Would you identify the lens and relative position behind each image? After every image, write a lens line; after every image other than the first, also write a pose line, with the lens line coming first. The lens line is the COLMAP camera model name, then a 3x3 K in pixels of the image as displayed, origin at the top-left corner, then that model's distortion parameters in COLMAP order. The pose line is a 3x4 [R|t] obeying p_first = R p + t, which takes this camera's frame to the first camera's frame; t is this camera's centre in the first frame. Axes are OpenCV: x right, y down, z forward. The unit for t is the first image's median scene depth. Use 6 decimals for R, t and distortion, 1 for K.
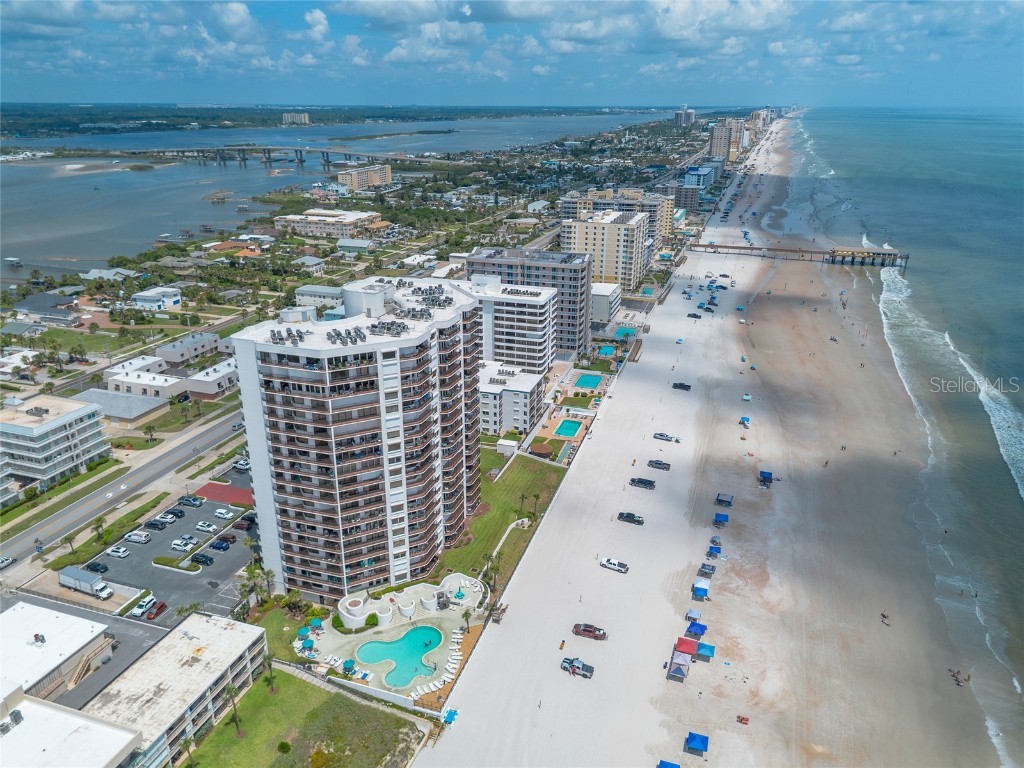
lens RADIAL K [[744.9, 0, 509.3], [0, 744.9, 384.6], [0, 0, 1]] dist [0.090722, -0.105703]
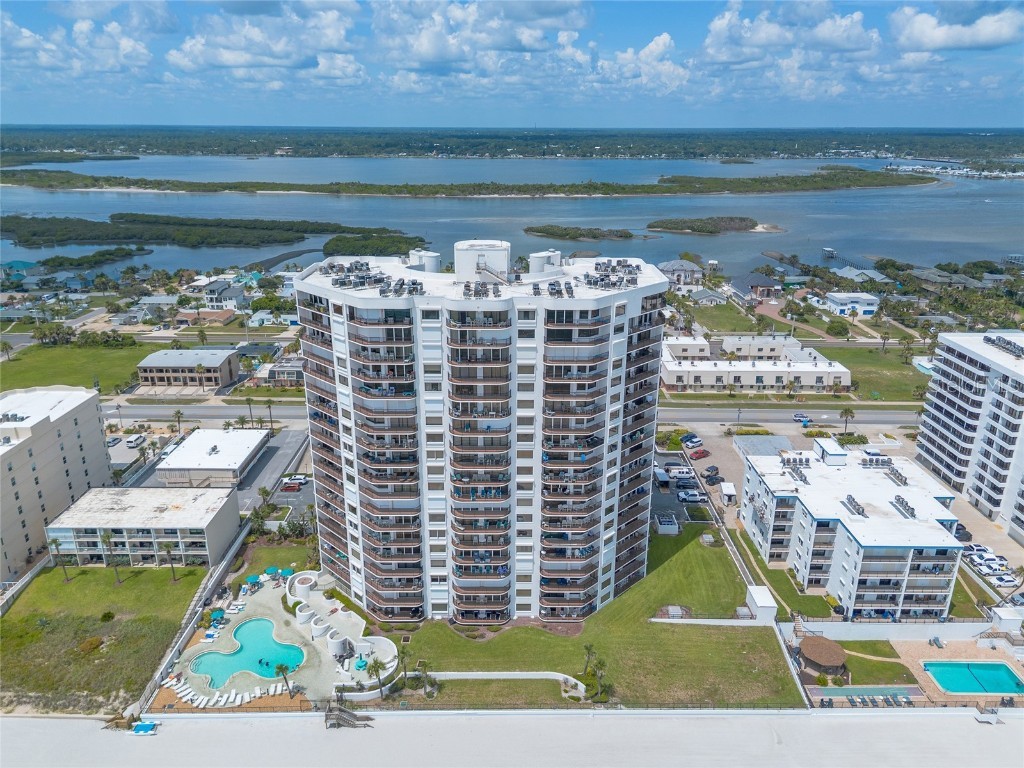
lens RADIAL K [[738.8, 0, 514.0], [0, 738.8, 373.6], [0, 0, 1]] dist [0.052113, -0.046577]
pose [[0.315405, 0.301953, -0.899635, 0.547634], [-0.340012, 0.921041, 0.189932, -0.167667], [0.885952, 0.245982, 0.393169, 0.781706]]
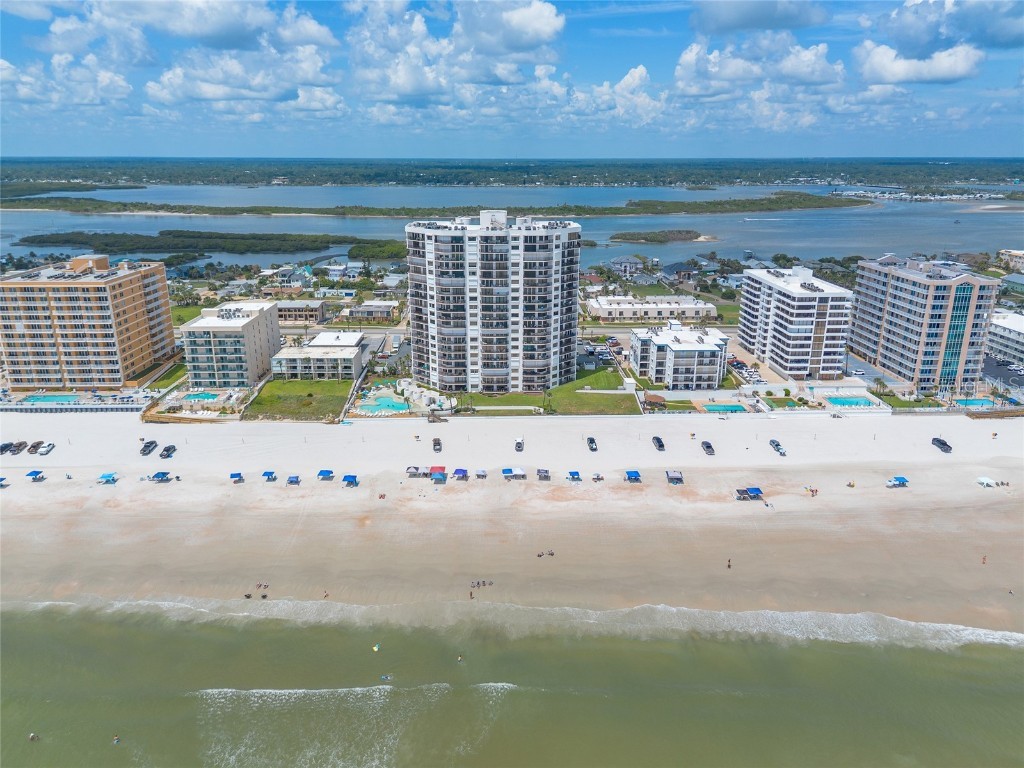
lens RADIAL K [[739.1, 0, 512.0], [0, 739.1, 384.0], [0, 0, 1]] dist [0.068238, -0.068602]
pose [[0.337377, 0.275756, -0.900075, 1.362062], [-0.334038, 0.928983, 0.159405, -0.056006], [0.880111, 0.246880, 0.405531, 0.500576]]
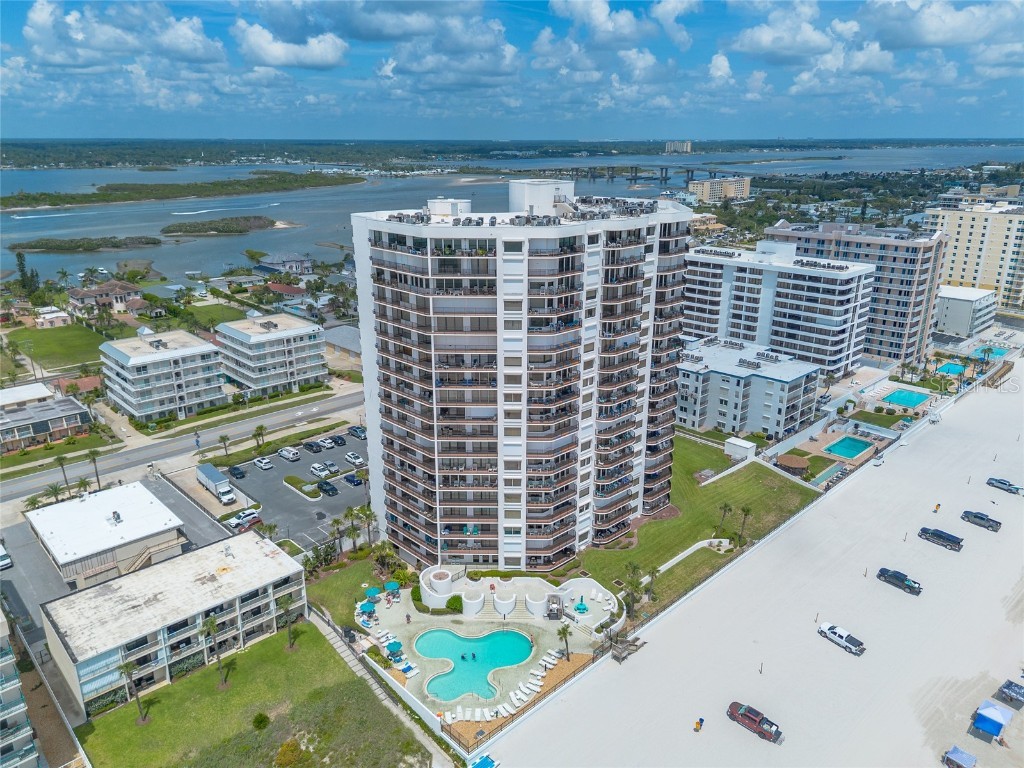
lens RADIAL K [[744.9, 0, 509.3], [0, 744.9, 384.6], [0, 0, 1]] dist [0.090722, -0.105703]
pose [[0.884518, 0.144446, -0.443580, 0.159345], [-0.164464, 0.986360, -0.006754, 0.088666], [0.436554, 0.078927, 0.896209, 0.317841]]
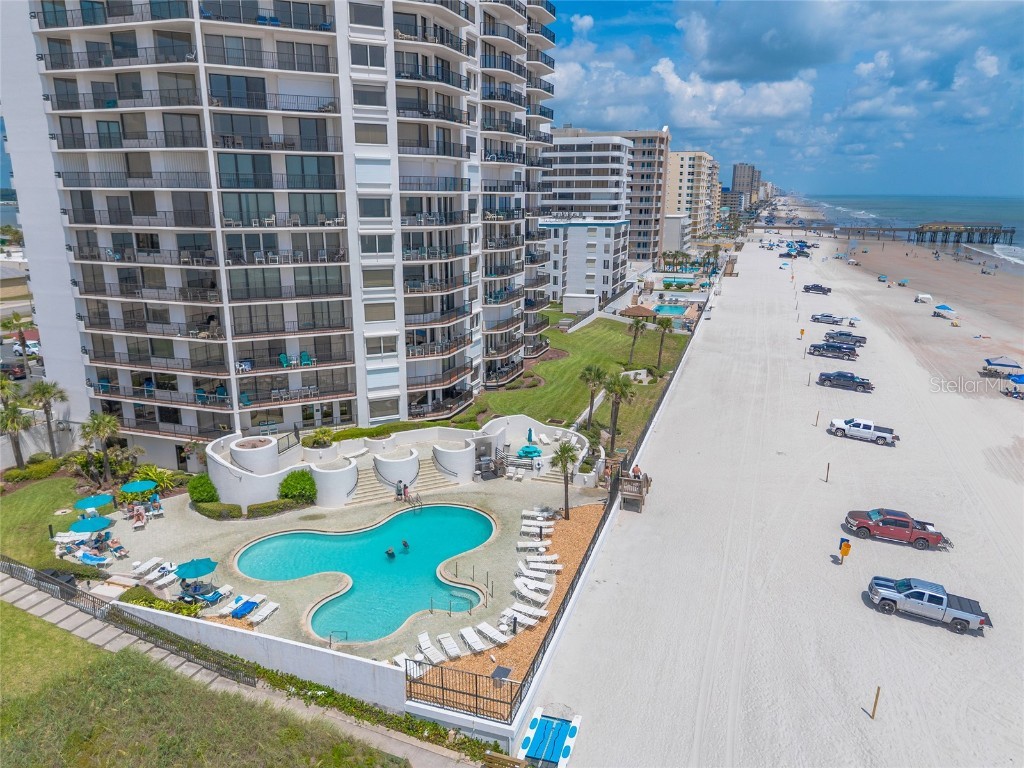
lens RADIAL K [[726.3, 0, 512.0], [0, 726.3, 384.0], [0, 0, 1]] dist [0.085847, -0.107120]
pose [[0.999989, 0.002476, -0.003952, -0.074586], [-0.002902, 0.993757, -0.111527, 0.288947], [0.003651, 0.111537, 0.993754, 0.614112]]
